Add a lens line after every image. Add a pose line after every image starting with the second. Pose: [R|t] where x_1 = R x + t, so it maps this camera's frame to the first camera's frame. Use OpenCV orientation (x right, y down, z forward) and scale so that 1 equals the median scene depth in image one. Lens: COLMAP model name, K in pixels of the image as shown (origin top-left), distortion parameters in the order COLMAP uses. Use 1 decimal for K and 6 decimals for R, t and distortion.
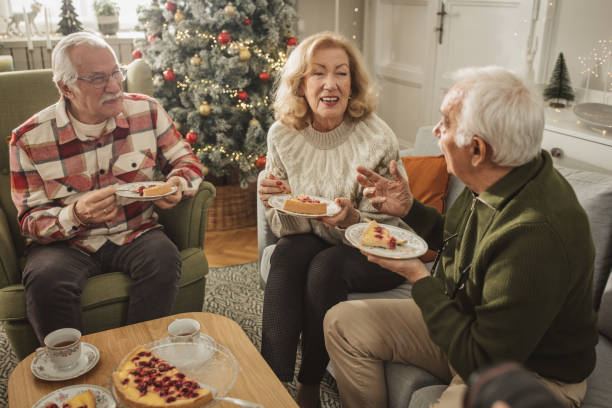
lens RADIAL K [[597.6, 0, 306.0], [0, 597.6, 204.0], [0, 0, 1]] dist [-0.006191, -0.015197]
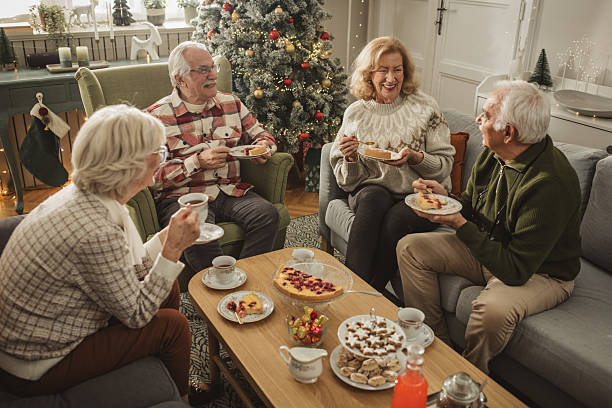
lens RADIAL K [[597.6, 0, 306.0], [0, 597.6, 204.0], [0, 0, 1]] dist [-0.006191, -0.015197]
pose [[0.998051, -0.010418, 0.061532, -0.150431], [0.007205, 0.998610, 0.052216, 0.004486], [-0.061990, -0.051671, 0.996738, -0.237126]]
